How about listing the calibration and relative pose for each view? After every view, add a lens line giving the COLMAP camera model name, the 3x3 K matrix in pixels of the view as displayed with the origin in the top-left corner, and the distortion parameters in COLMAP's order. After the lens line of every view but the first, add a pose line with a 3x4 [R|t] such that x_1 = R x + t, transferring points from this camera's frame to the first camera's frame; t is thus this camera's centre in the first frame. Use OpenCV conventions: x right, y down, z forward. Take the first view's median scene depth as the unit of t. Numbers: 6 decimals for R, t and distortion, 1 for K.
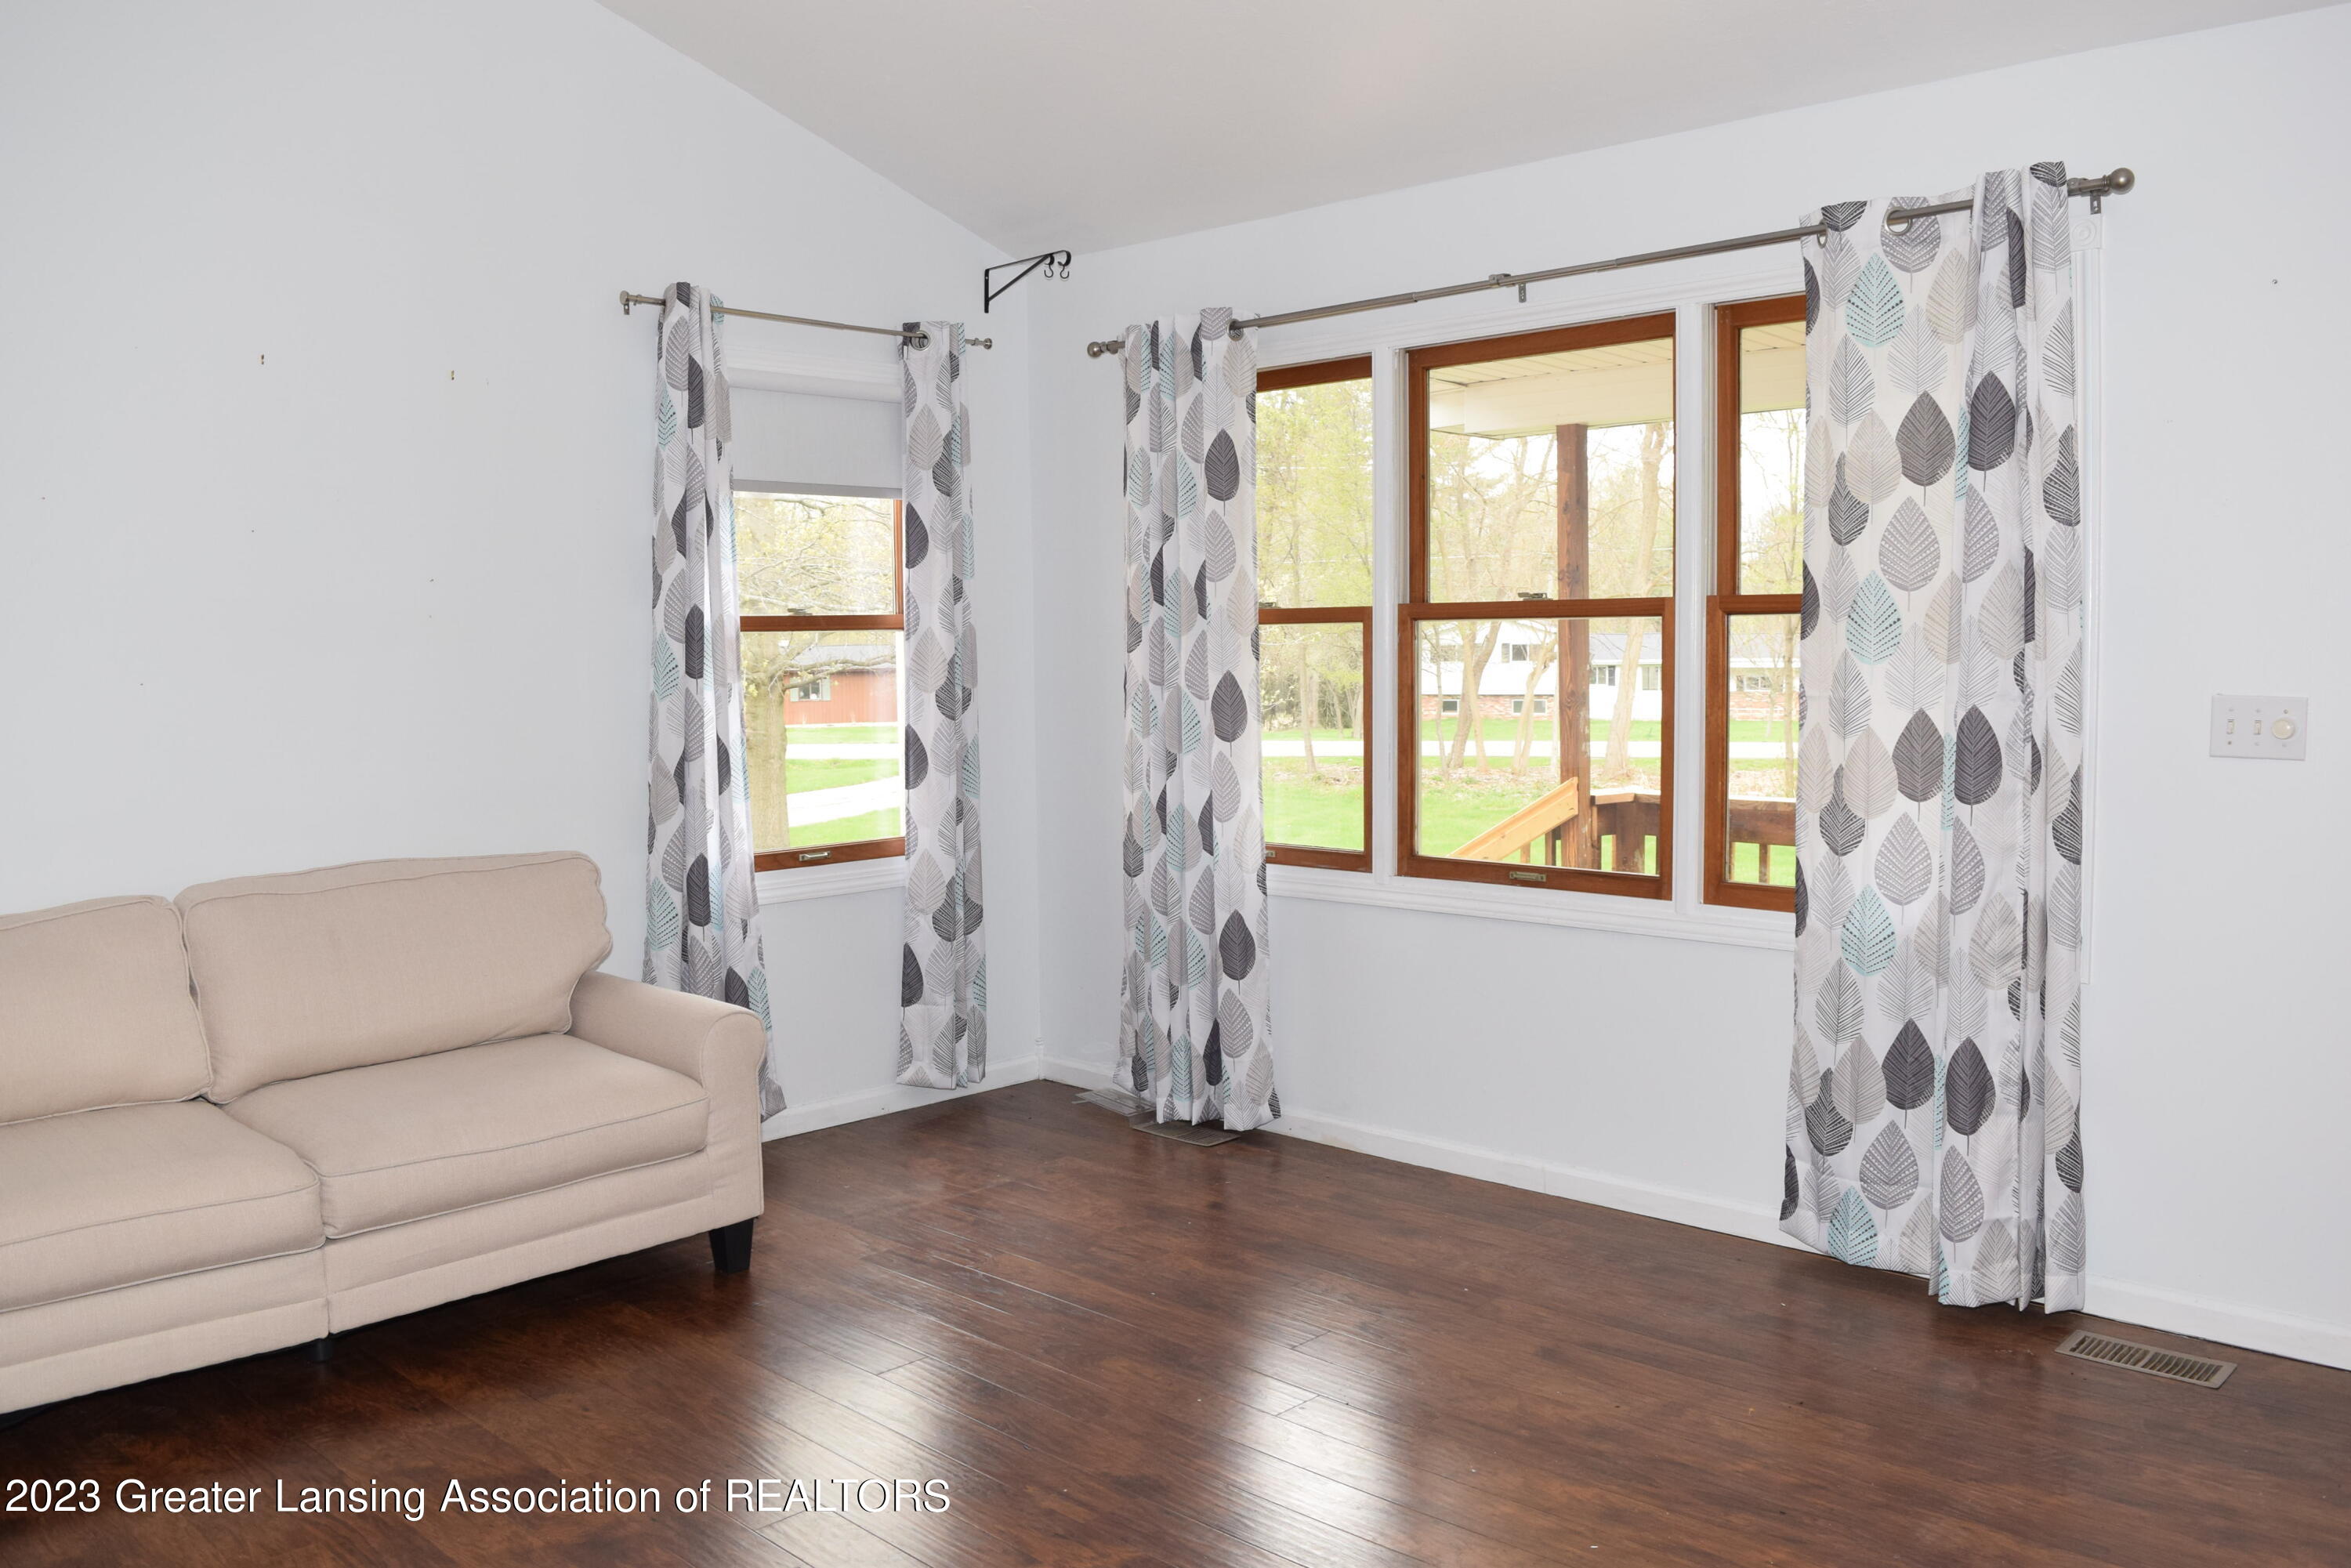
lens RADIAL K [[1861.7, 0, 1175.5], [0, 1861.7, 784.0], [0, 0, 1]] dist [-0.101820, -0.000445]
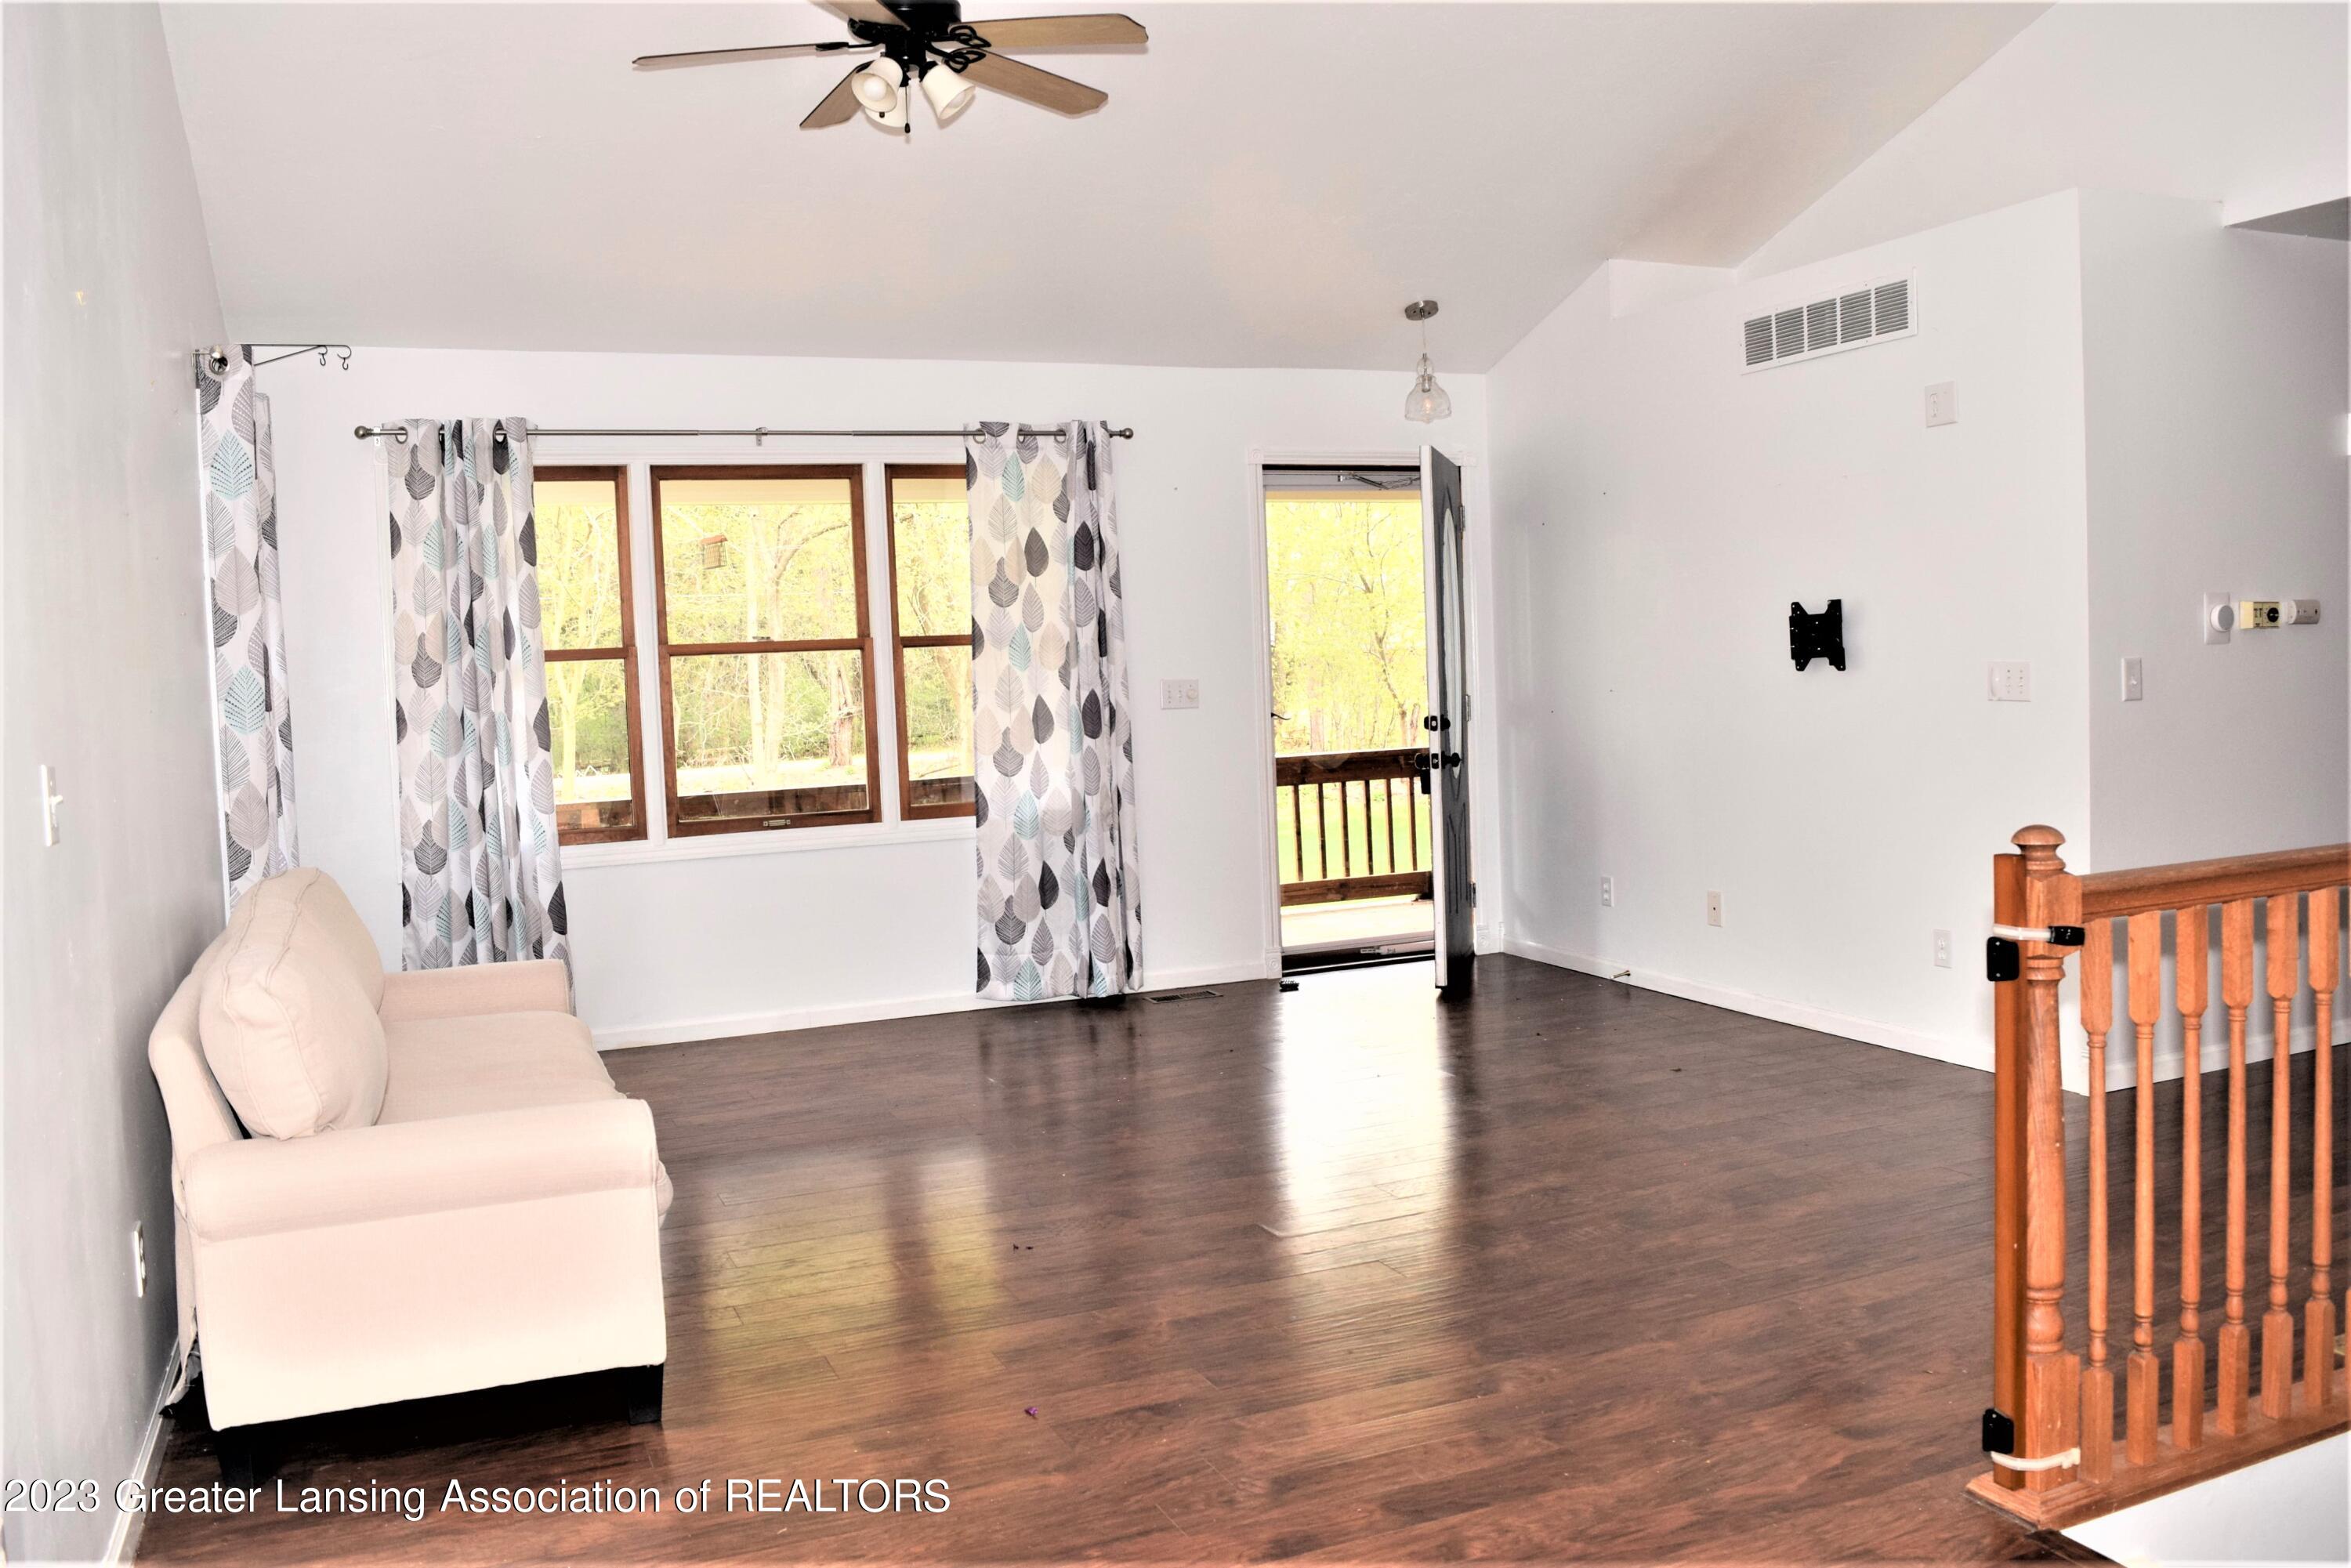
lens RADIAL K [[1861.7, 0, 1175.5], [0, 1861.7, 784.0], [0, 0, 1]] dist [-0.101820, -0.000445]
pose [[0.392727, -0.066125, 0.917275, -1.263653], [0.101369, 0.994447, 0.028287, 0.010148], [-0.914051, 0.081874, 0.397249, 0.114152]]
